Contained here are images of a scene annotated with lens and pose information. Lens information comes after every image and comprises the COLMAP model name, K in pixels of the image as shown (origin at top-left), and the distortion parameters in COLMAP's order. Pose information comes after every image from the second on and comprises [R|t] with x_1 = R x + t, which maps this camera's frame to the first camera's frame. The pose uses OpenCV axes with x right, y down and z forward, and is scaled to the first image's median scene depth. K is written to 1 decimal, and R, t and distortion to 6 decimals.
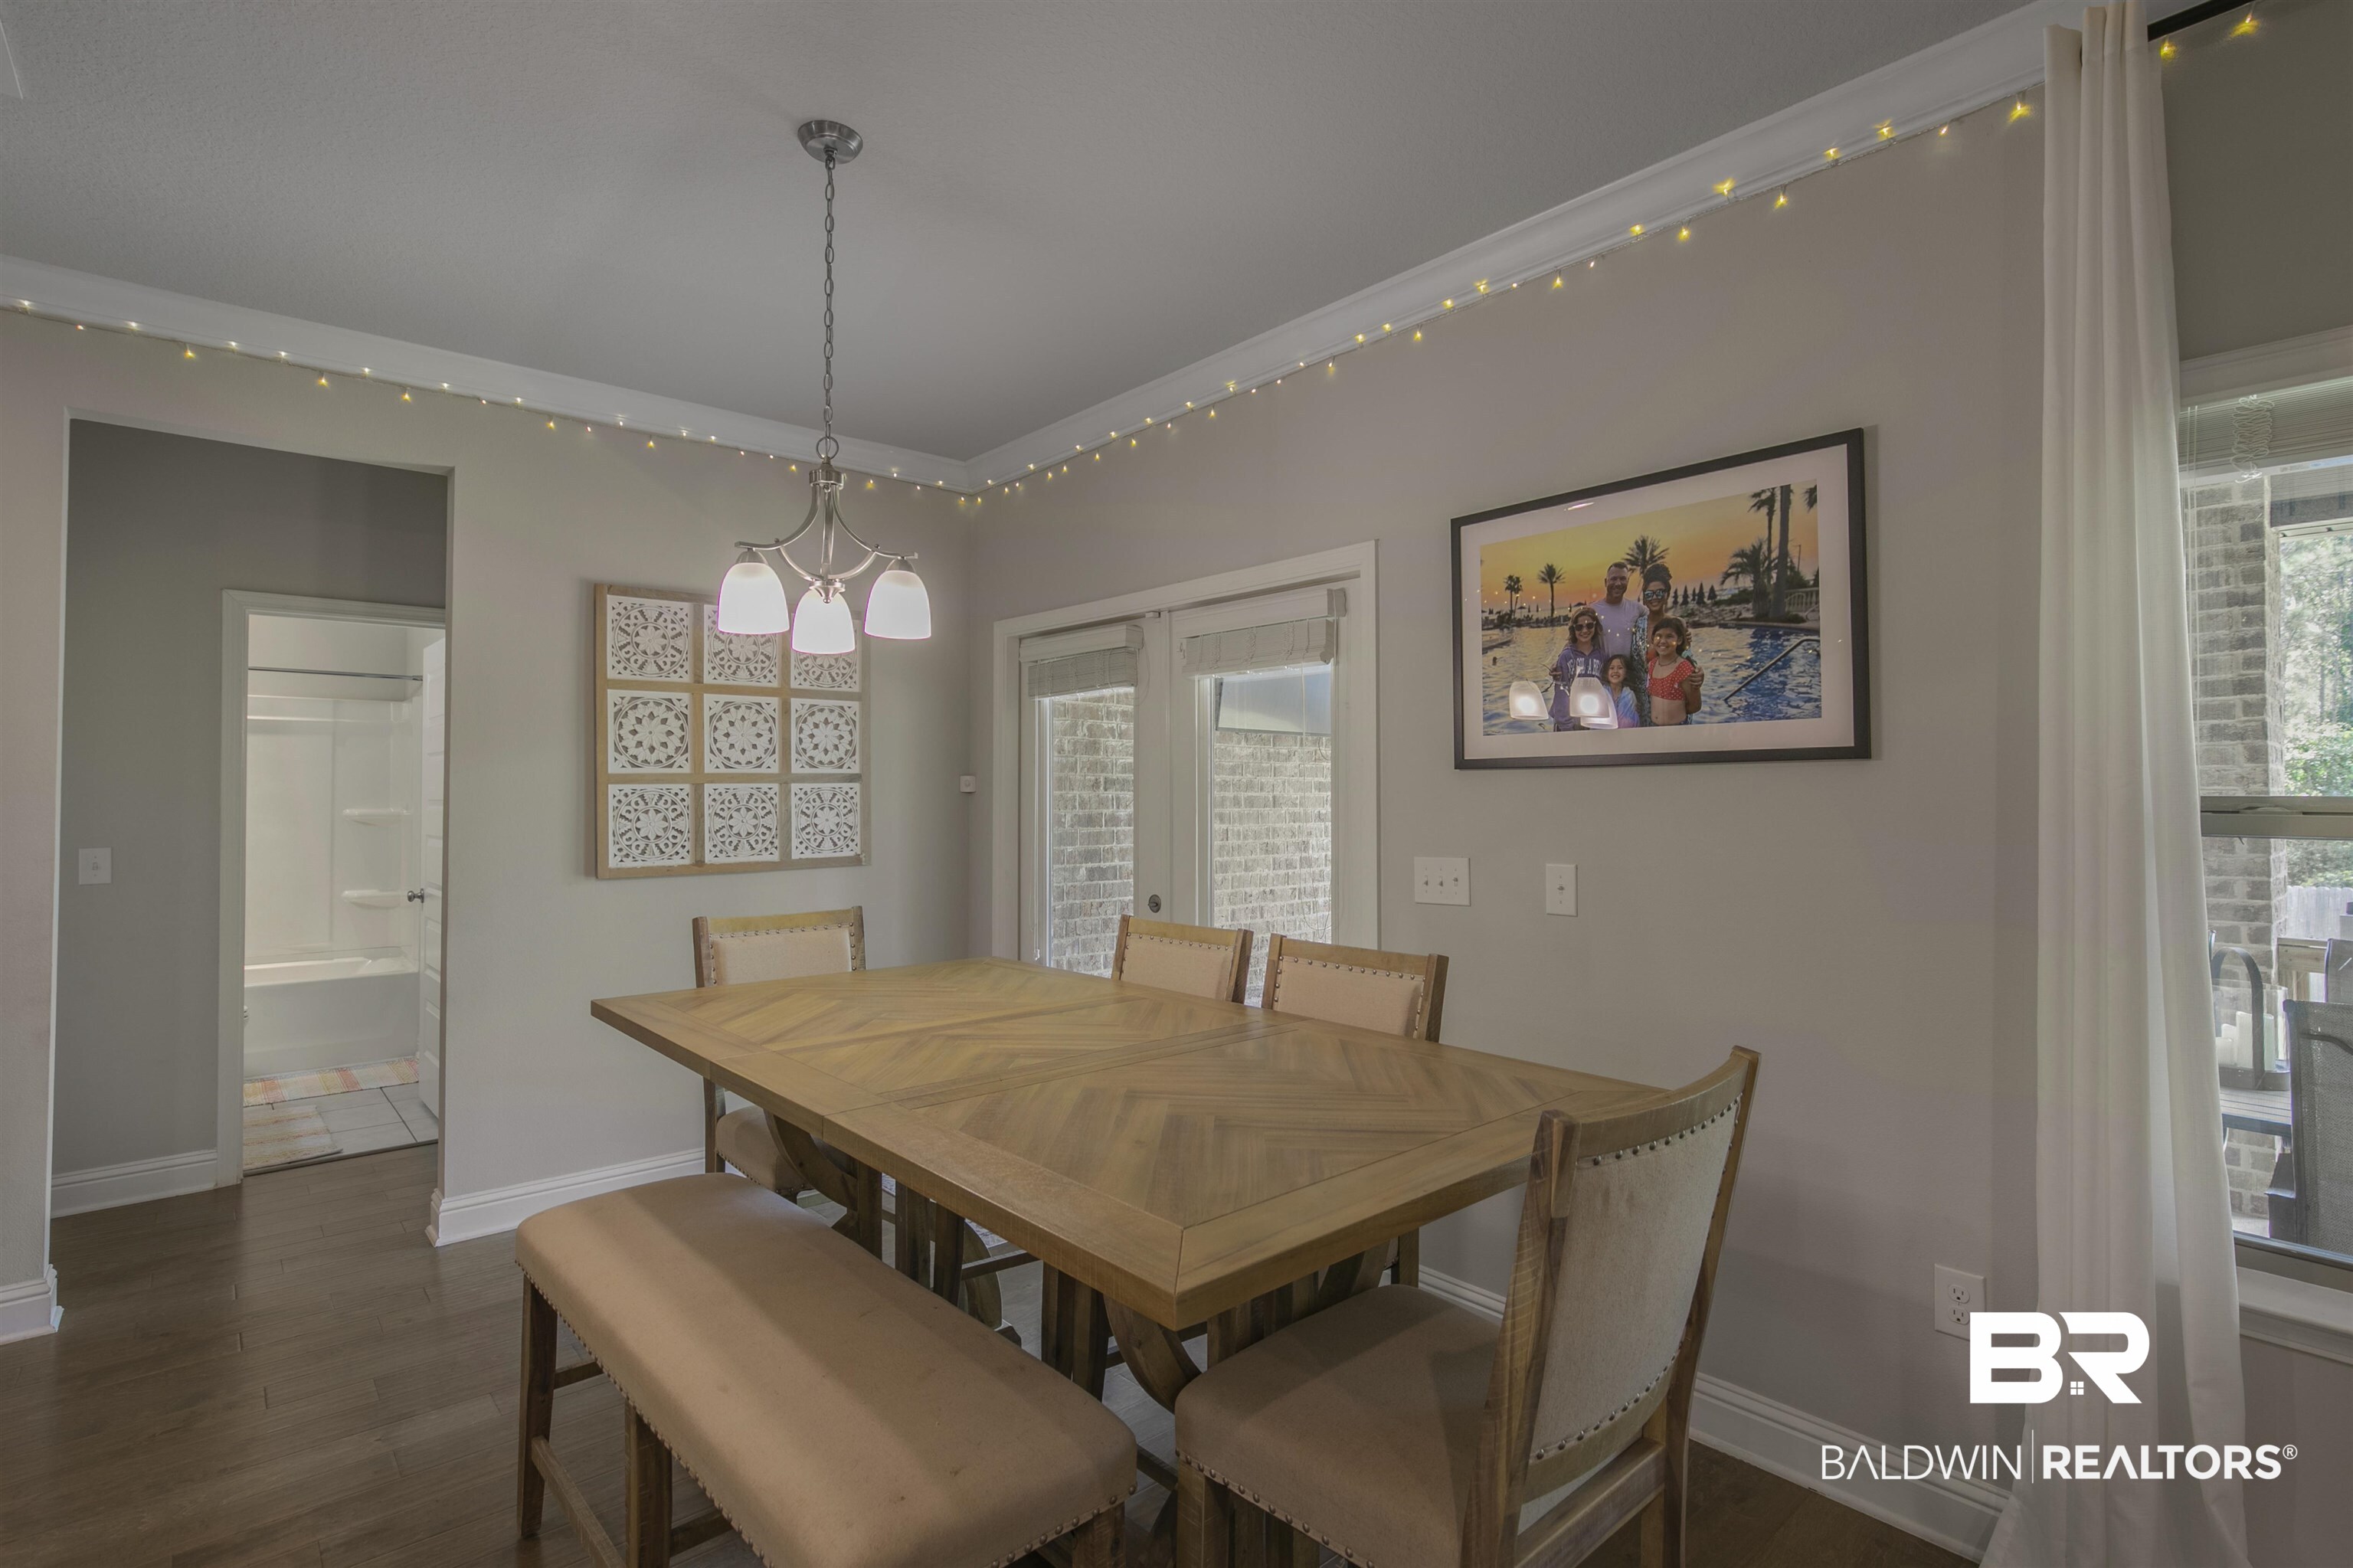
lens RADIAL K [[1132.9, 0, 1161.7], [0, 1132.9, 772.6], [0, 0, 1]] dist [-0.012169, -0.000505]
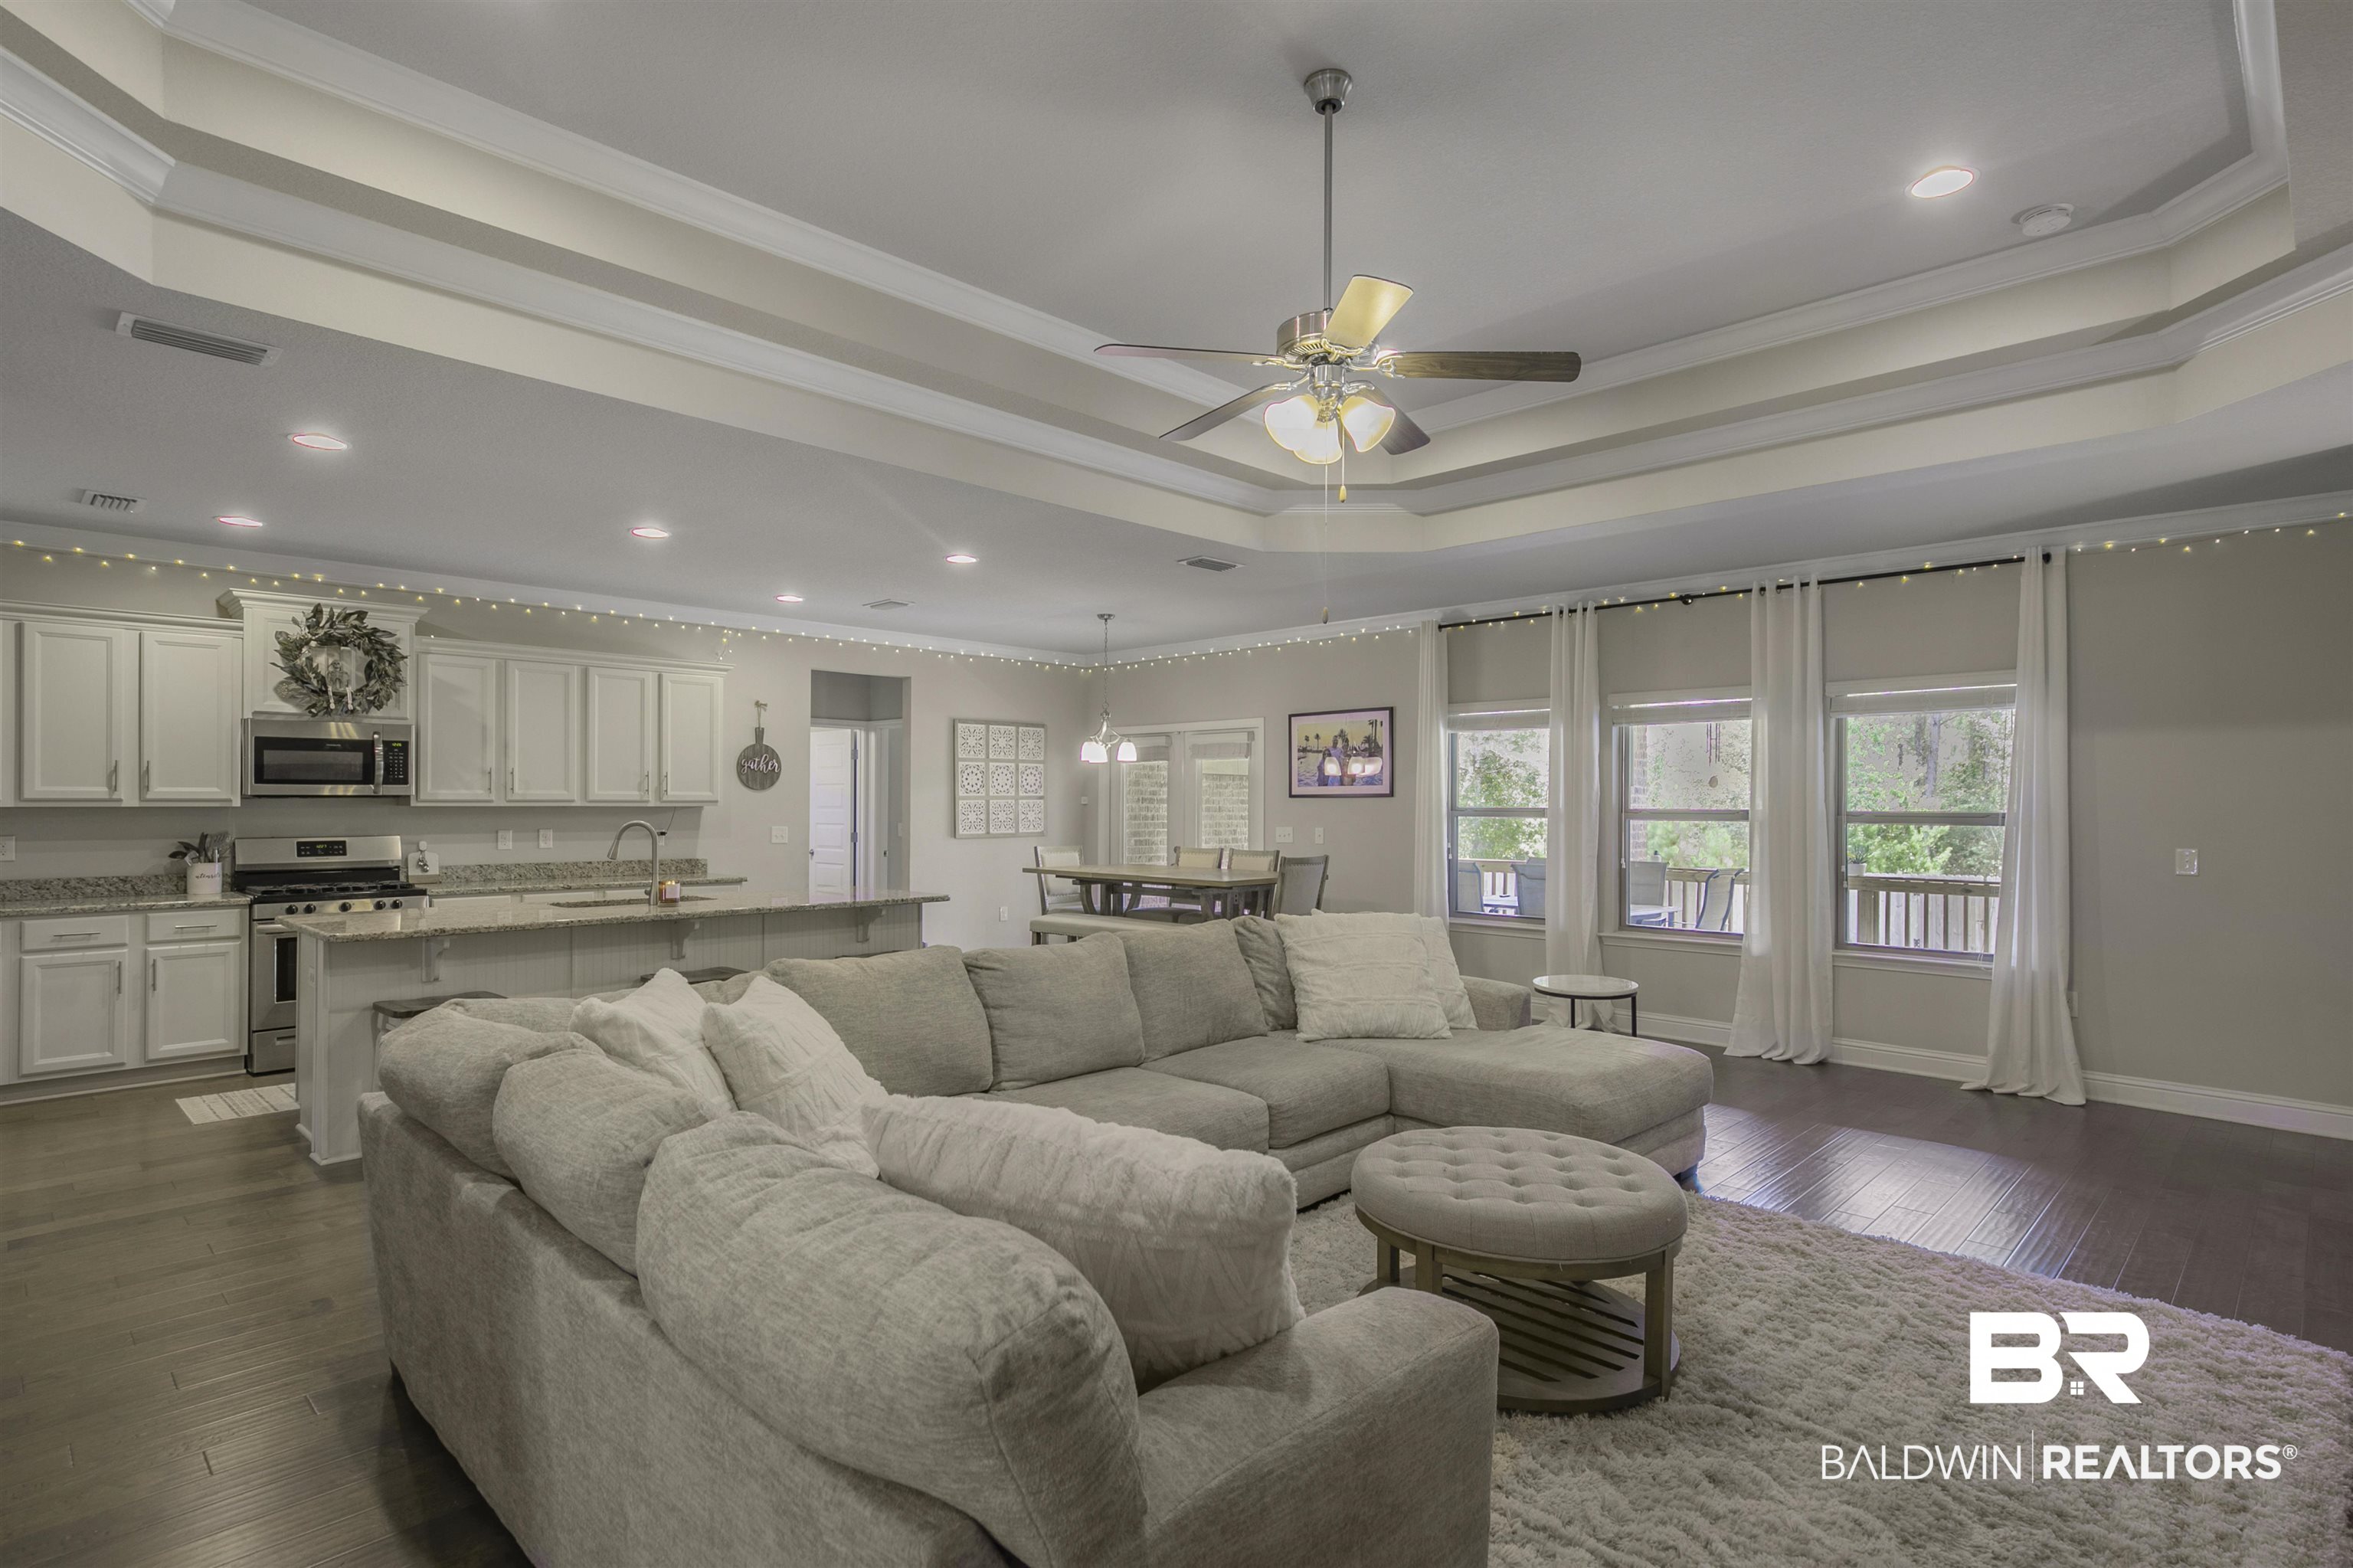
lens RADIAL K [[1189.3, 0, 1164.4], [0, 1189.3, 798.9], [0, 0, 1]] dist [0.032592, 0.002076]
pose [[0.996933, 0.005812, 0.078040, -0.320752], [-0.006854, 0.999891, 0.013088, -0.039162], [-0.077956, -0.013583, 0.996864, -2.147910]]
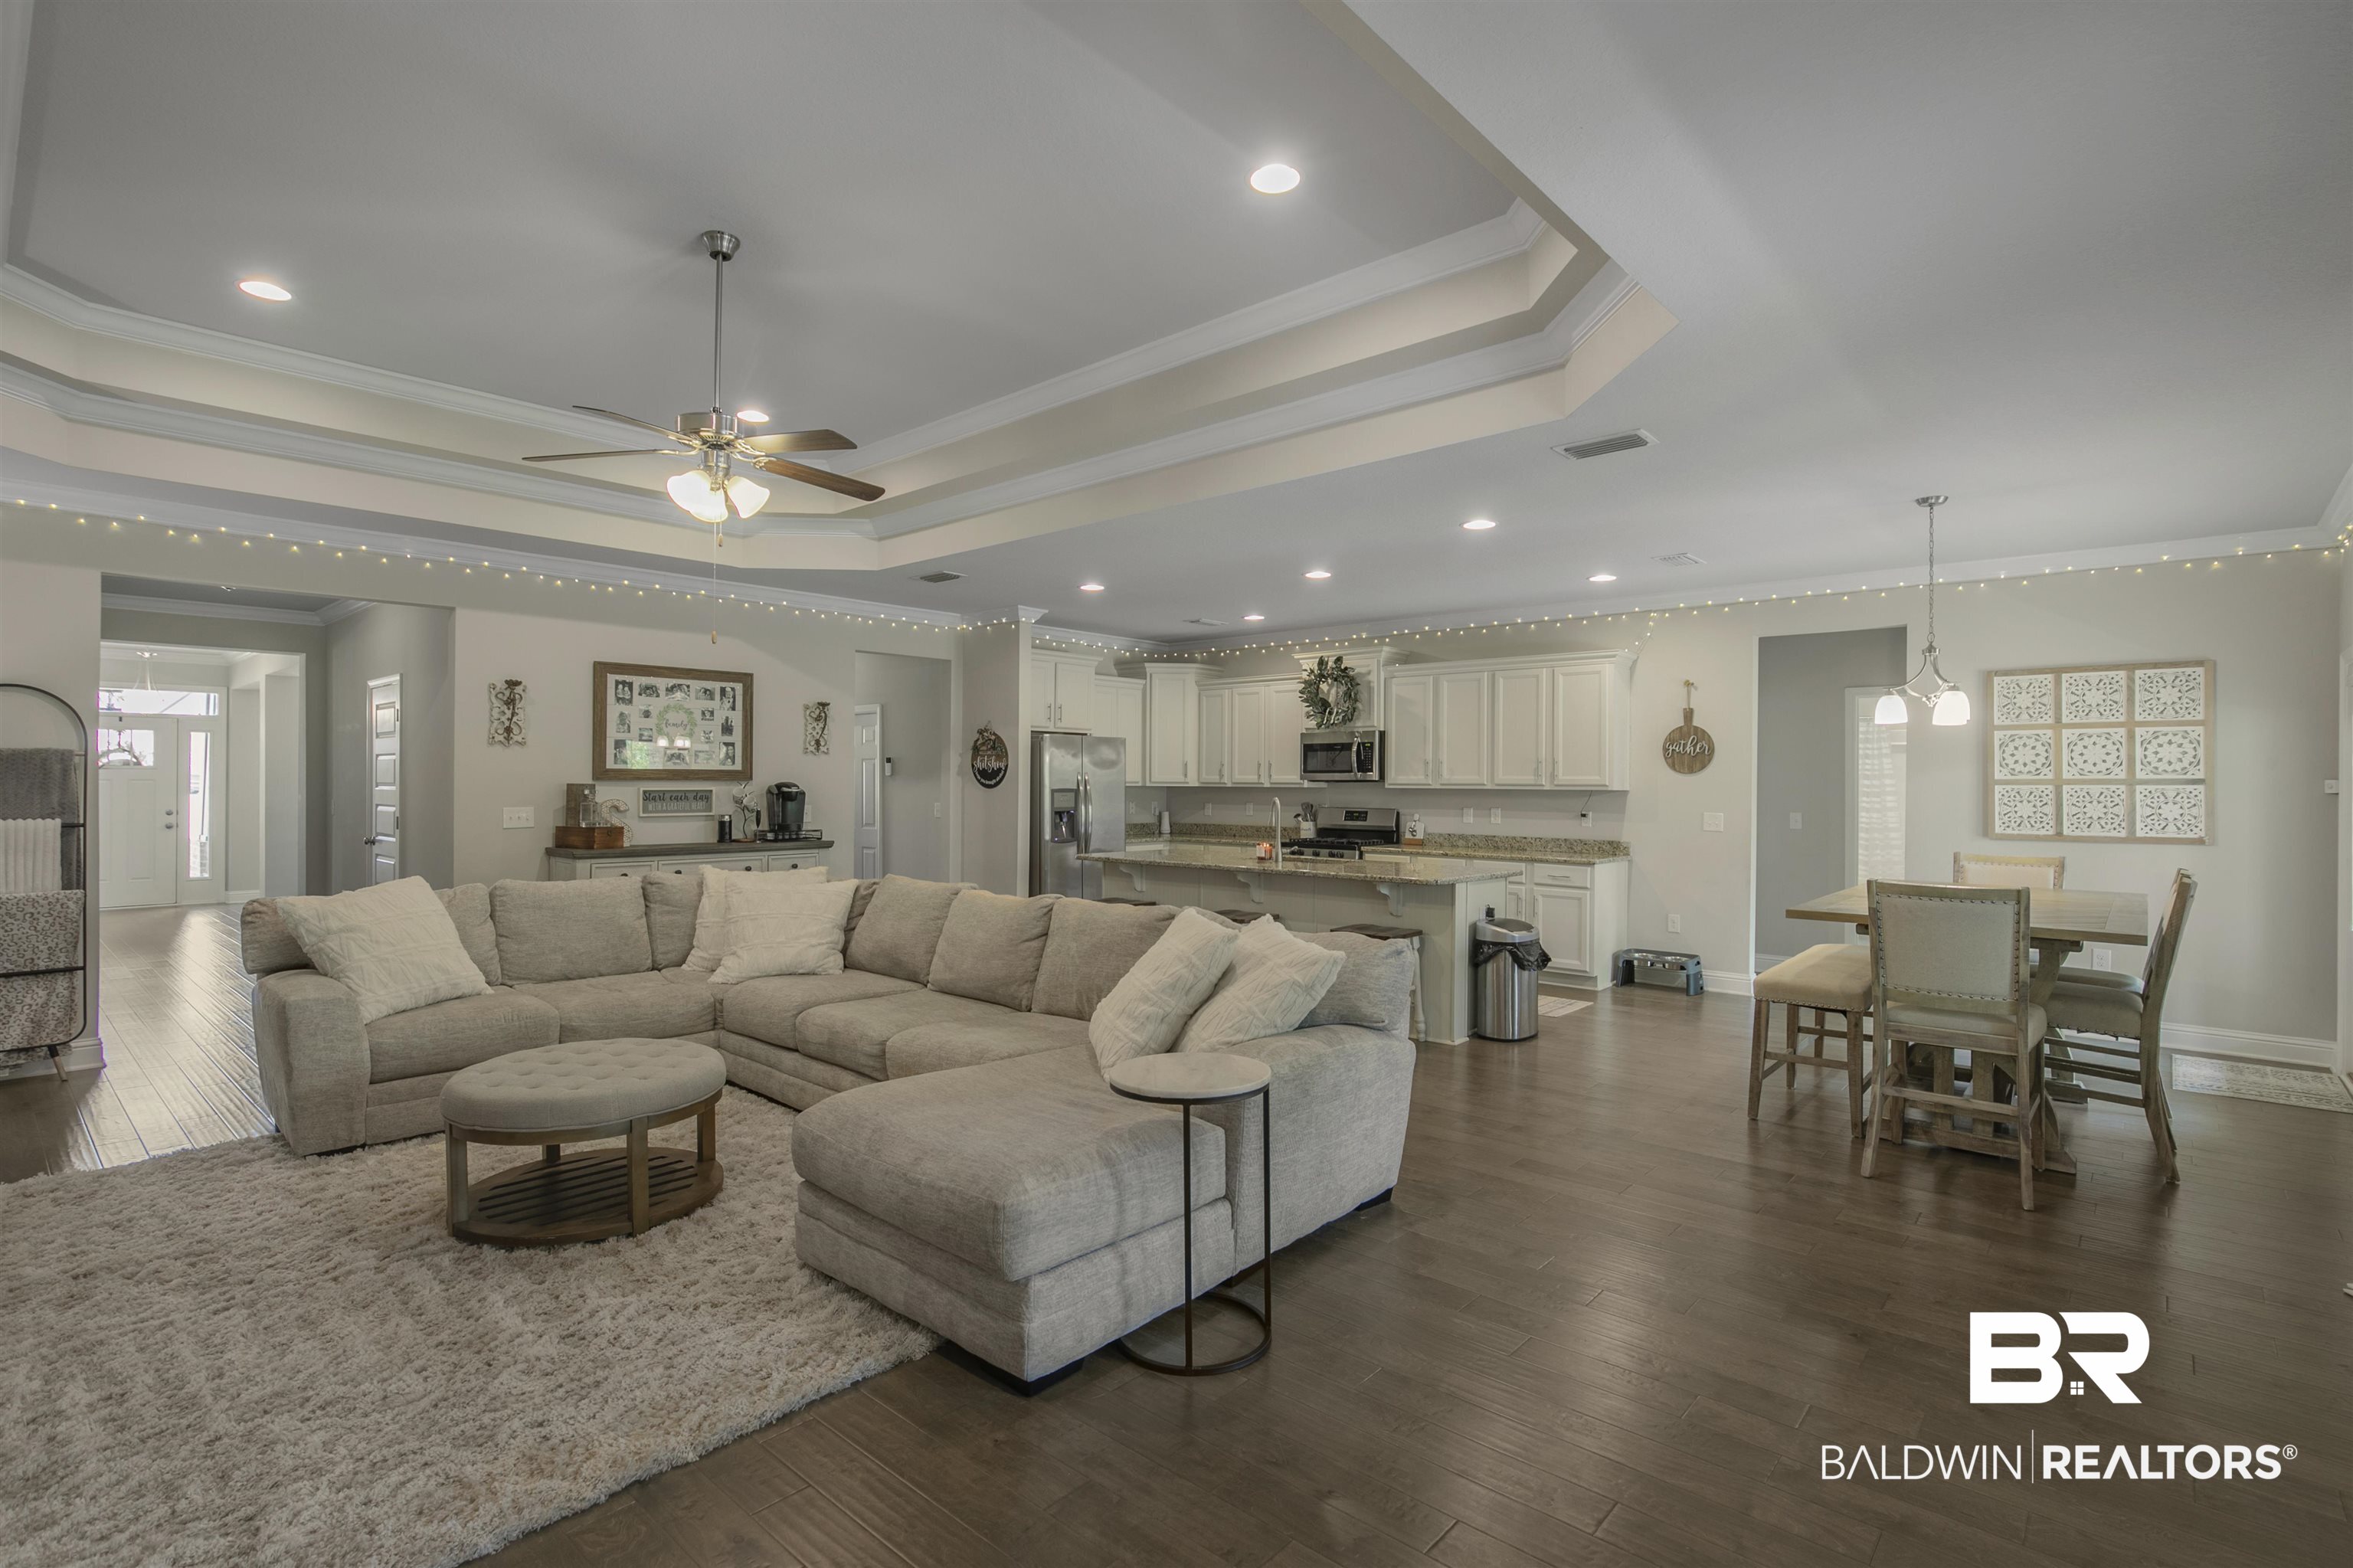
lens RADIAL K [[1117.7, 0, 1176.5], [0, 1117.7, 784.0], [0, 0, 1]] dist [-0.006716, 0.000461]
pose [[0.134897, 0.003361, -0.990854, 1.381192], [0.007197, 0.999965, 0.004371, -0.011155], [0.990833, -0.007721, 0.134868, -0.646437]]
